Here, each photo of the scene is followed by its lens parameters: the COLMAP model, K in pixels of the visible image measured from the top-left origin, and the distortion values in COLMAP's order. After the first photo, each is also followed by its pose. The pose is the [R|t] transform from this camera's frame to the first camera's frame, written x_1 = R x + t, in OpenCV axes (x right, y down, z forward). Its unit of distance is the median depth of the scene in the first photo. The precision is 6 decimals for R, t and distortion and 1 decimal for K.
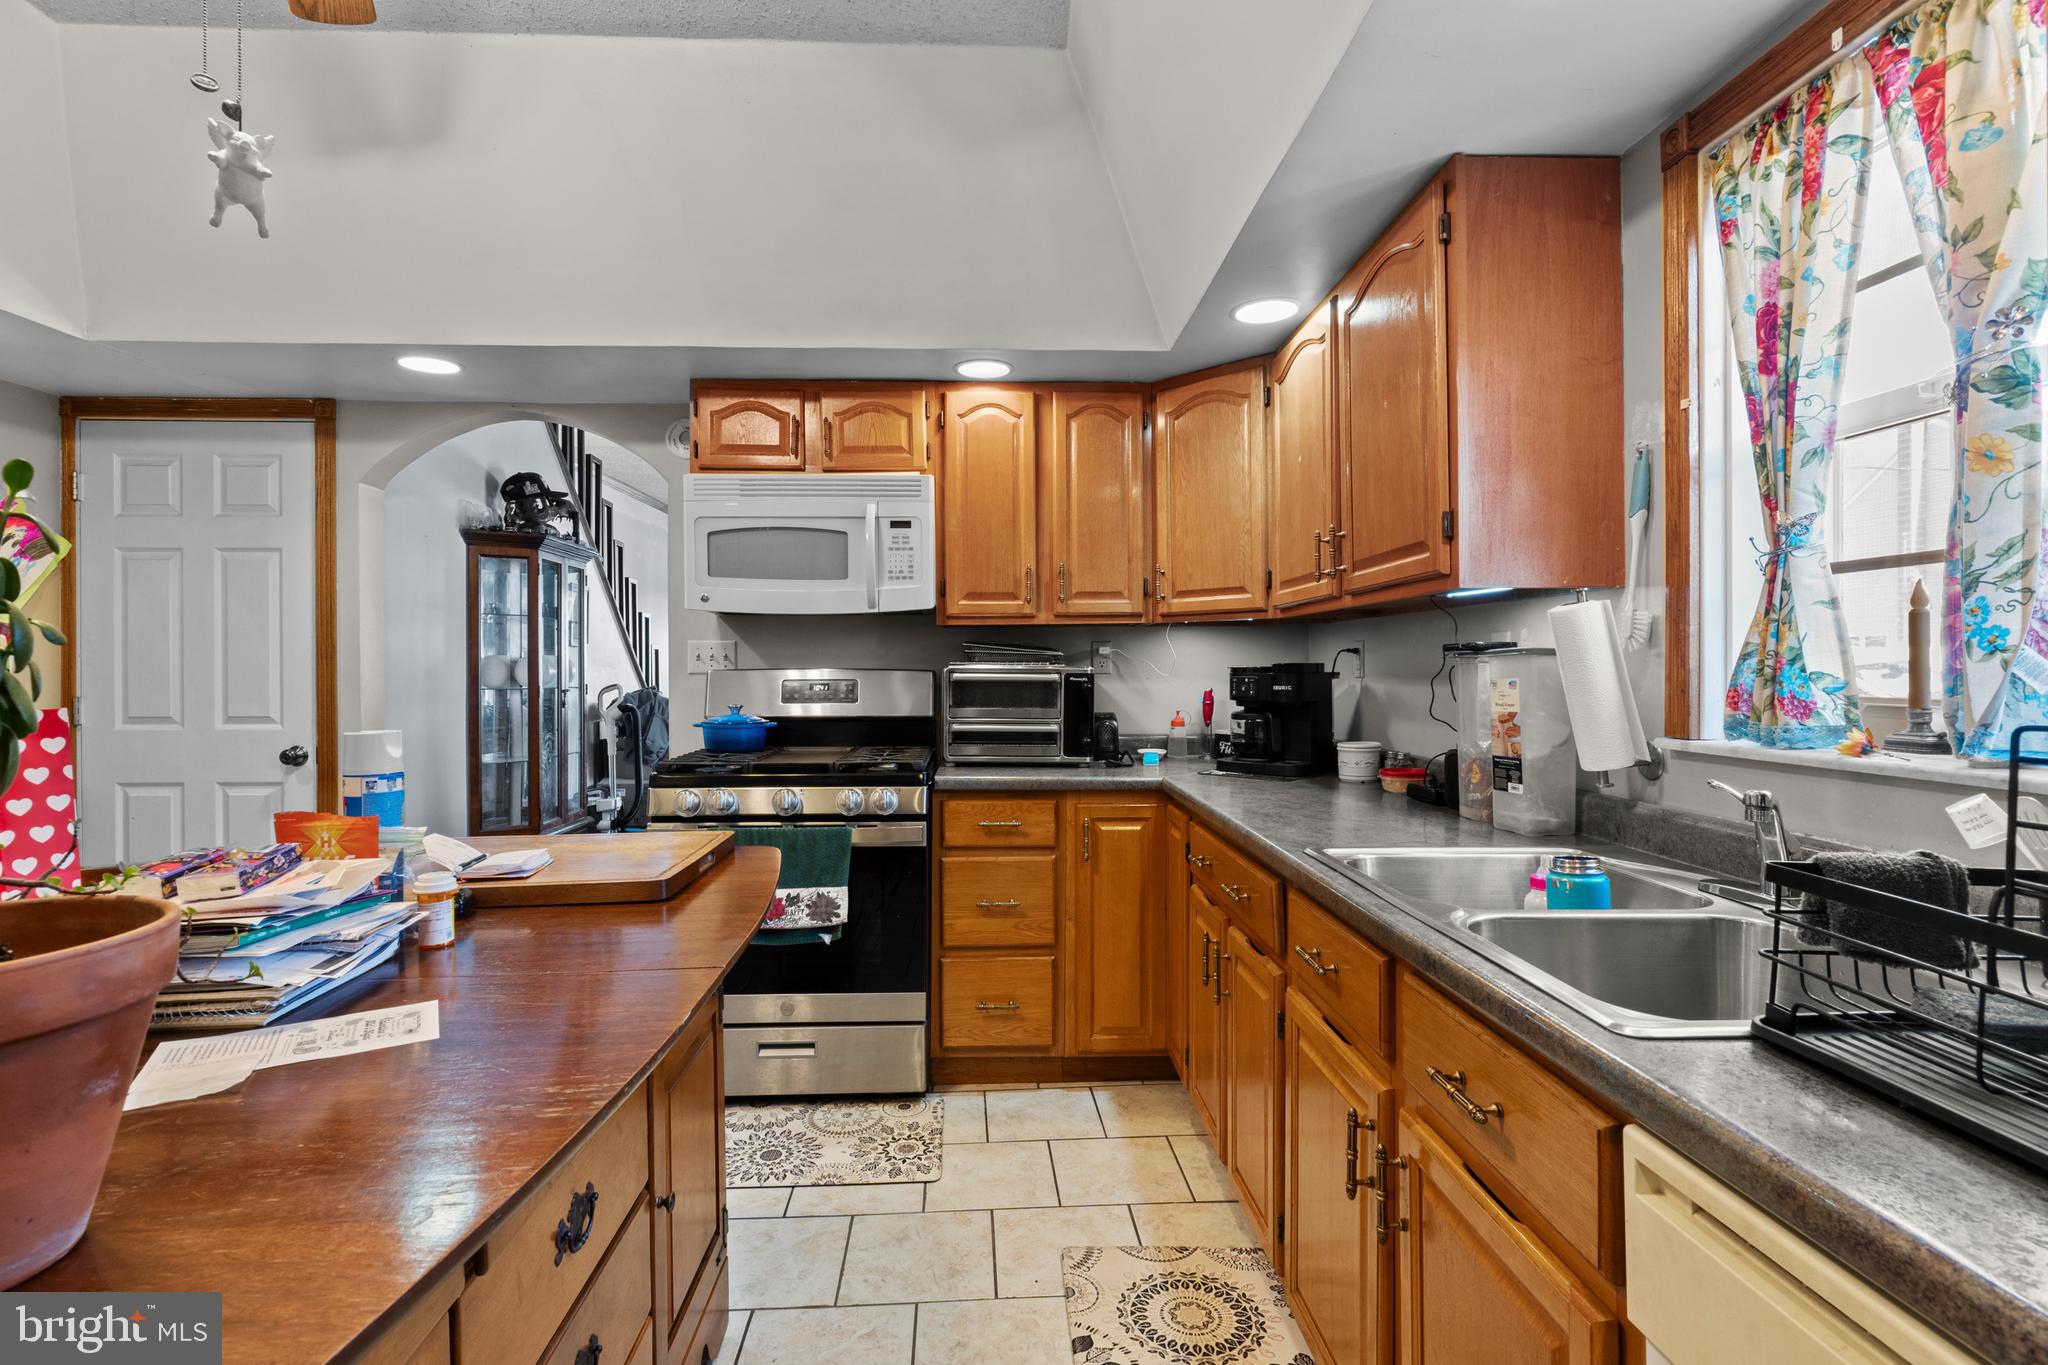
lens RADIAL K [[975.5, 0, 1022.8], [0, 975.5, 675.5], [0, 0, 1]] dist [-0.004093, -0.001050]
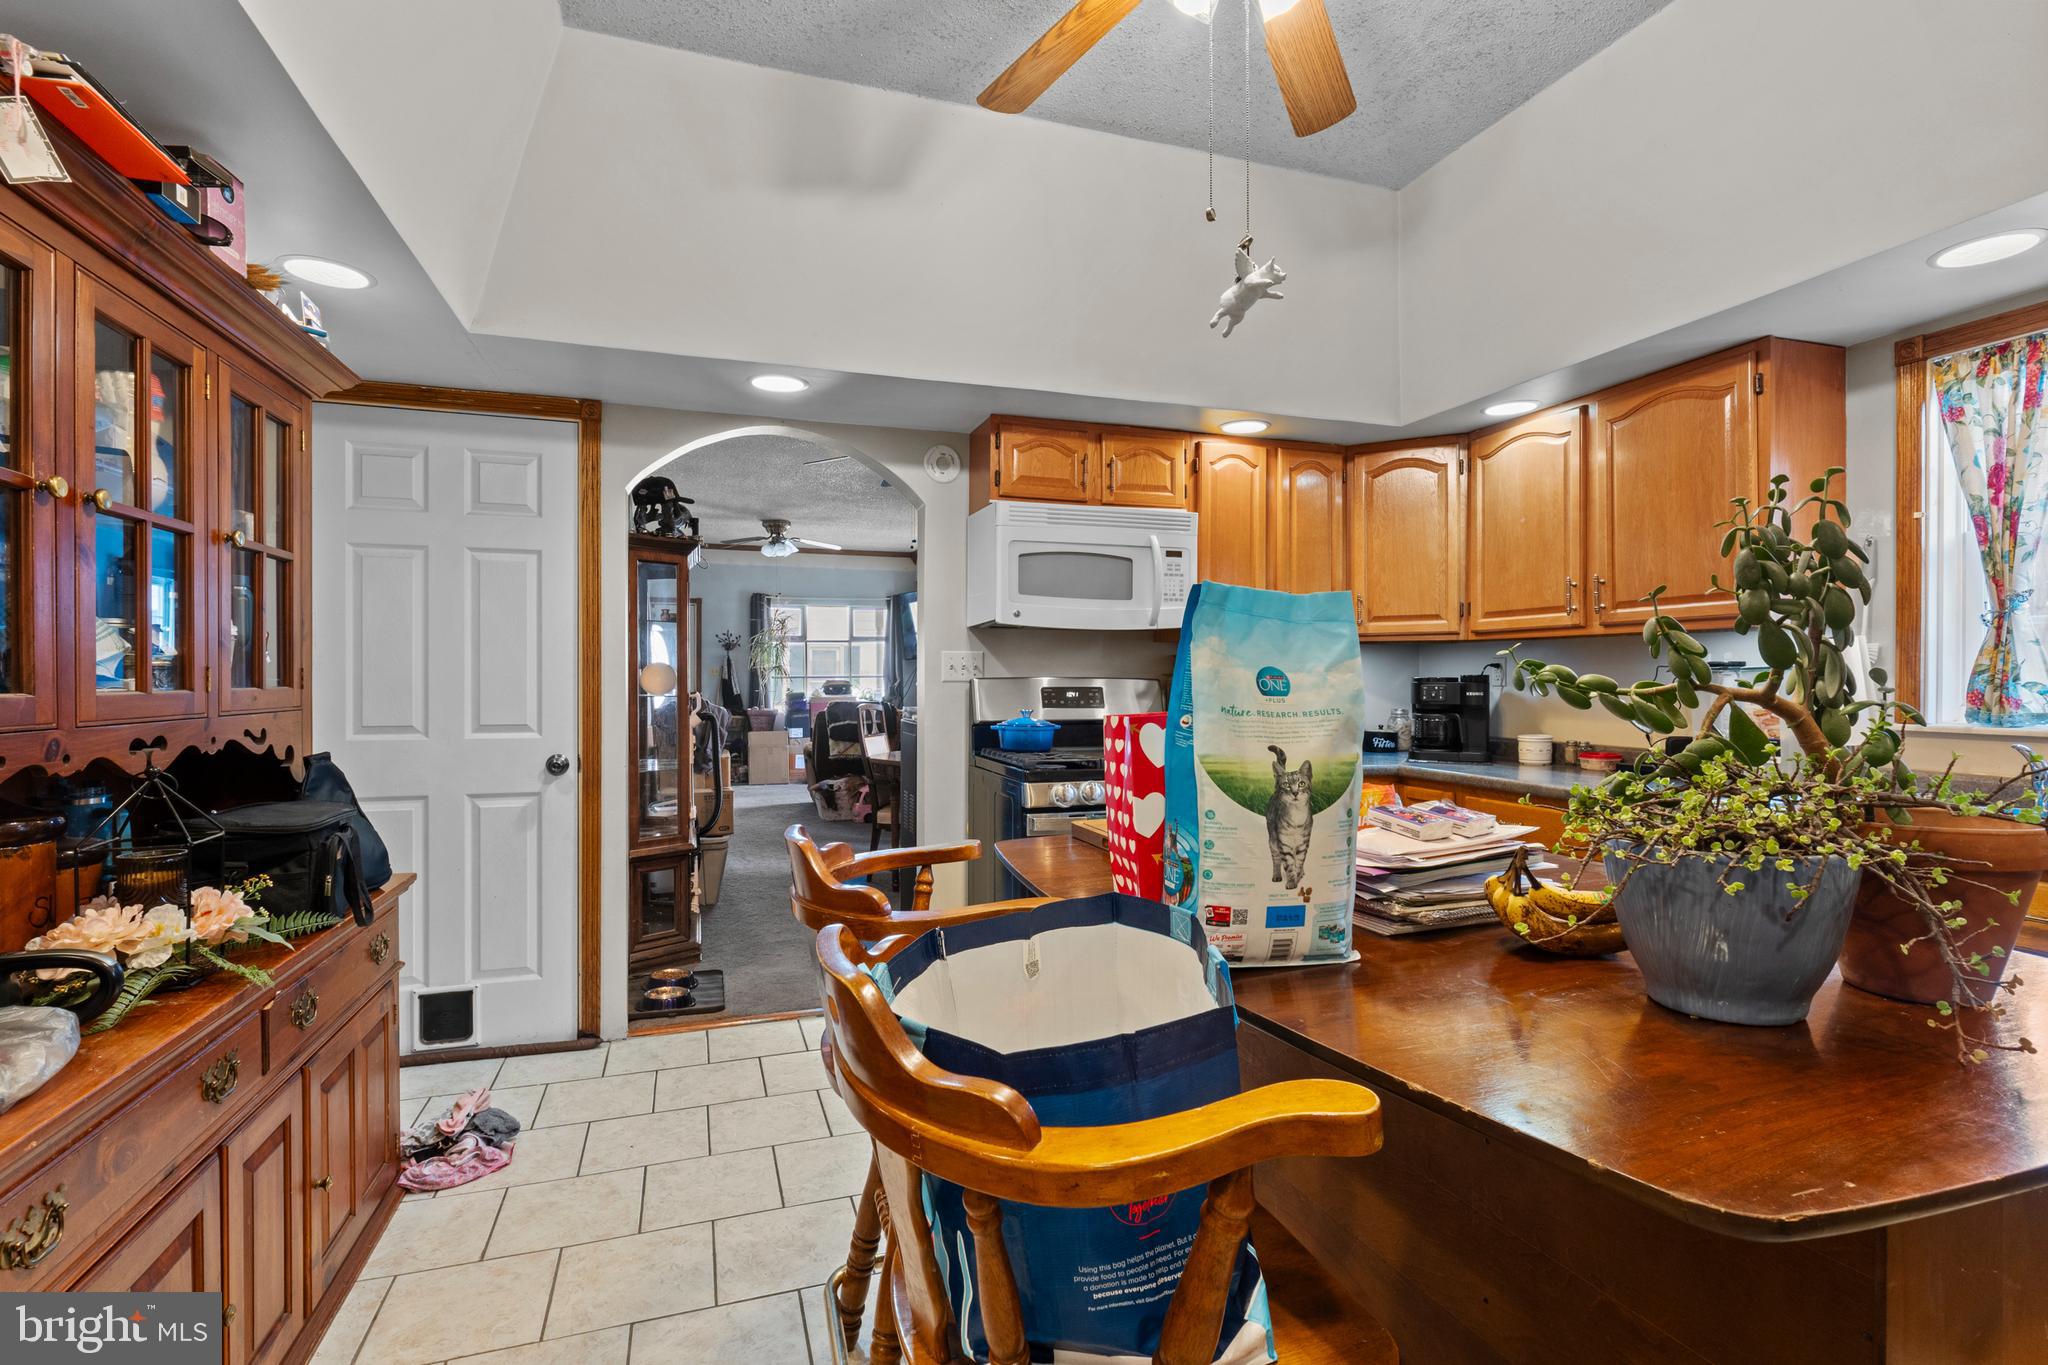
lens RADIAL K [[975.5, 0, 1020.8], [0, 975.5, 687.5], [0, 0, 1]] dist [-0.004093, -0.001050]
pose [[0.961233, 0.000891, 0.275734, -0.621898], [-0.001796, 0.999994, 0.003027, 0.001729], [-0.275730, -0.003405, 0.961229, -0.070541]]
